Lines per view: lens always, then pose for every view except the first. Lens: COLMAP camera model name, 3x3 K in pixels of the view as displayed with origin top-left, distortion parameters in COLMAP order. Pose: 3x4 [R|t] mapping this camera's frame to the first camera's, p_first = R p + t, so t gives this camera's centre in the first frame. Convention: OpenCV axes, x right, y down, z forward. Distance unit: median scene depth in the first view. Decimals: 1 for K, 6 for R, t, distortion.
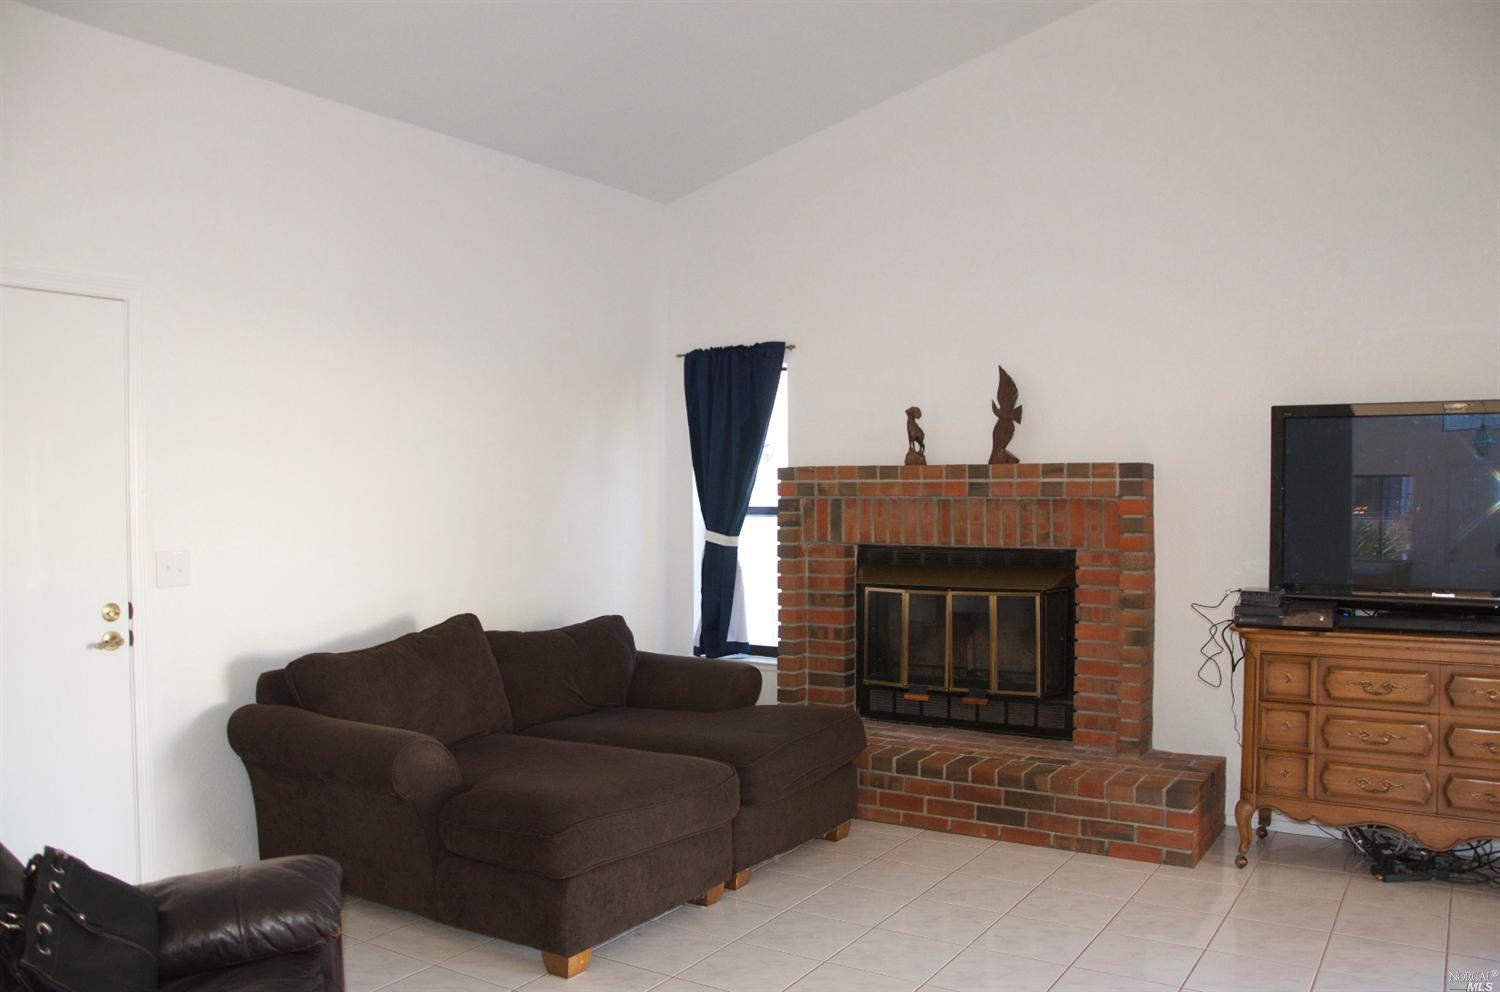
lens RADIAL K [[1177.3, 0, 753.7], [0, 1177.3, 499.1], [0, 0, 1]] dist [-0.148269, 0.096815]
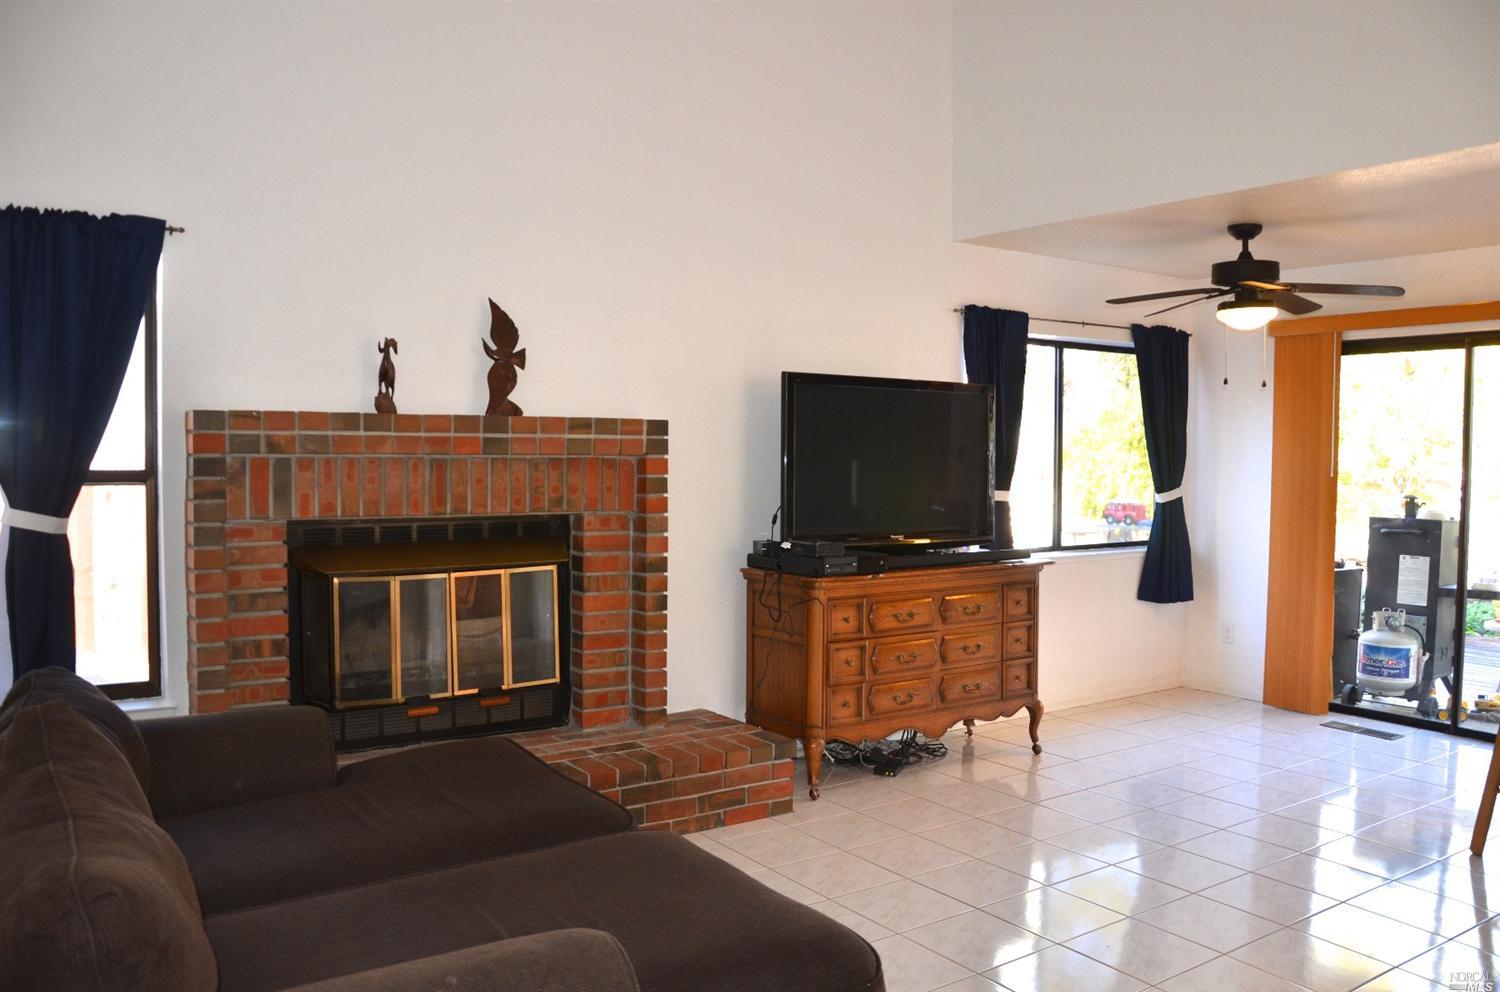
lens RADIAL K [[1177.3, 0, 755.3], [0, 1177.3, 490.4], [0, 0, 1]] dist [-0.148269, 0.096815]
pose [[0.393040, -0.025901, 0.919156, -0.492329], [-0.003016, 0.999562, 0.029456, -0.001888], [-0.919516, -0.014350, 0.392790, 0.504179]]
